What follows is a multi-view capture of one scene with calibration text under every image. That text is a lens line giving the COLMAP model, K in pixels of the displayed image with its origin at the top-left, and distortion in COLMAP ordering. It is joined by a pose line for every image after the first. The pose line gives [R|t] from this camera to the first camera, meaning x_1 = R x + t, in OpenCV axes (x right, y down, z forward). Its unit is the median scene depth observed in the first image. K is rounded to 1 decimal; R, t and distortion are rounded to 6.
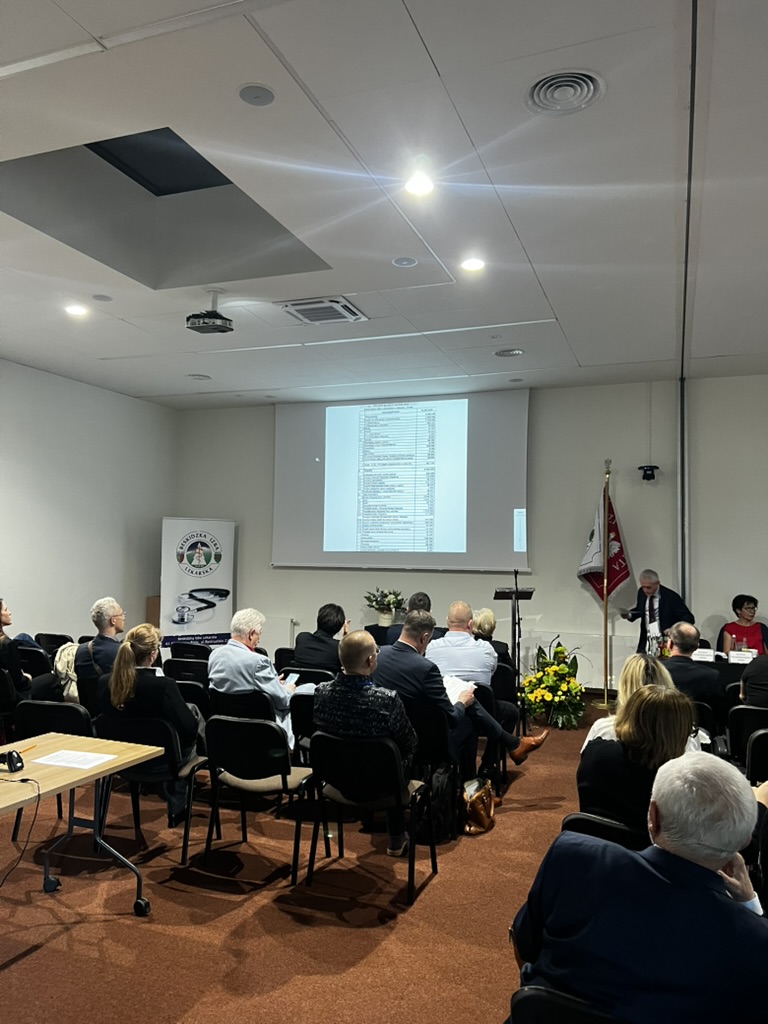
lens RADIAL K [[765.7, 0, 382.2], [0, 765.7, 513.2], [0, 0, 1]] dist [0.052981, -0.066433]
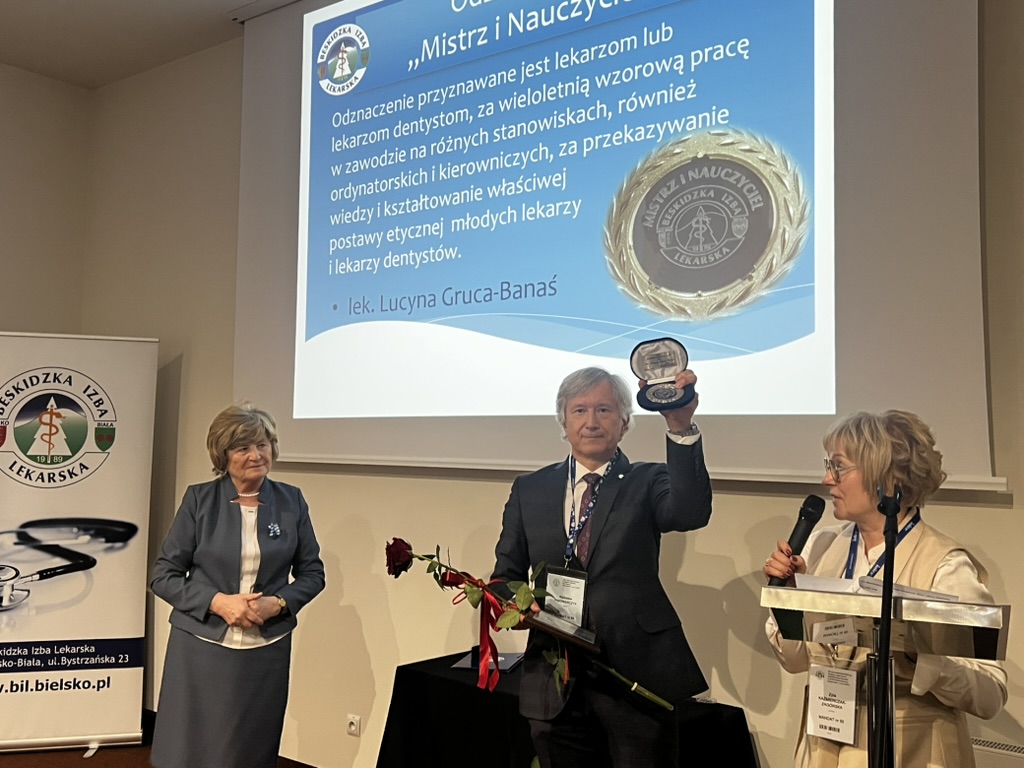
lens RADIAL K [[998.0, 0, 496.1], [0, 998.0, 362.5], [0, 0, 1]] dist [0.024040, 0.000000]
pose [[0.959792, -0.016137, -0.280249, 0.131494], [0.010627, 0.999719, -0.021168, 0.039683], [0.280512, 0.017339, 0.959694, 0.681456]]
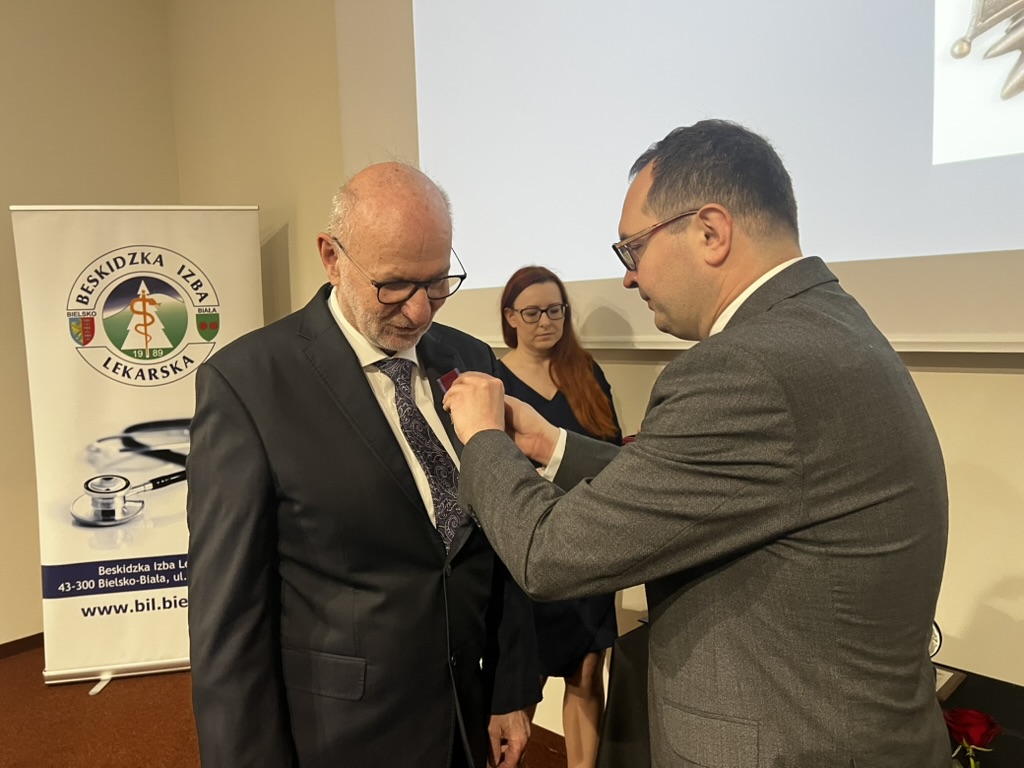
lens RADIAL K [[765.7, 0, 505.7], [0, 765.7, 378.6], [0, 0, 1]] dist [0.052981, -0.066433]
pose [[0.929822, -0.016749, -0.367627, 0.028642], [0.067781, 0.989668, 0.126344, 0.056399], [0.361713, -0.142395, 0.921351, 0.872935]]
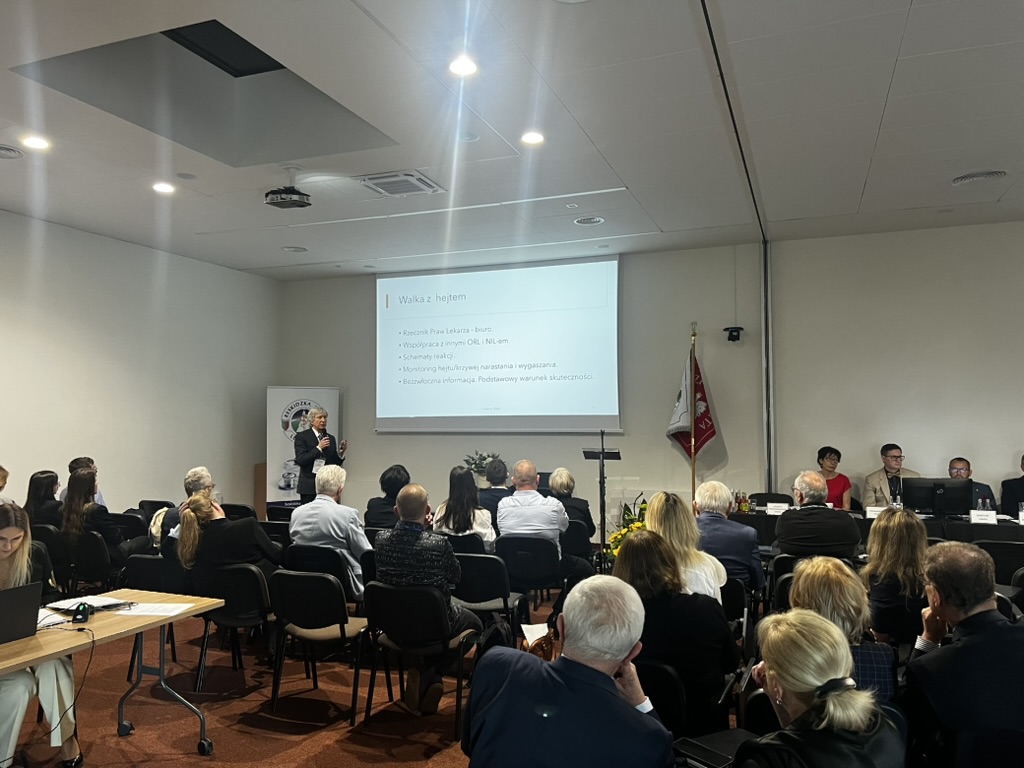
lens RADIAL K [[765.7, 0, 514.3], [0, 765.7, 377.3], [0, 0, 1]] dist [0.052981, -0.066433]
pose [[0.999797, -0.018683, -0.007579, 0.059675], [0.018650, 0.999816, -0.004459, 0.004396], [0.007661, 0.004316, 0.999961, -0.029700]]
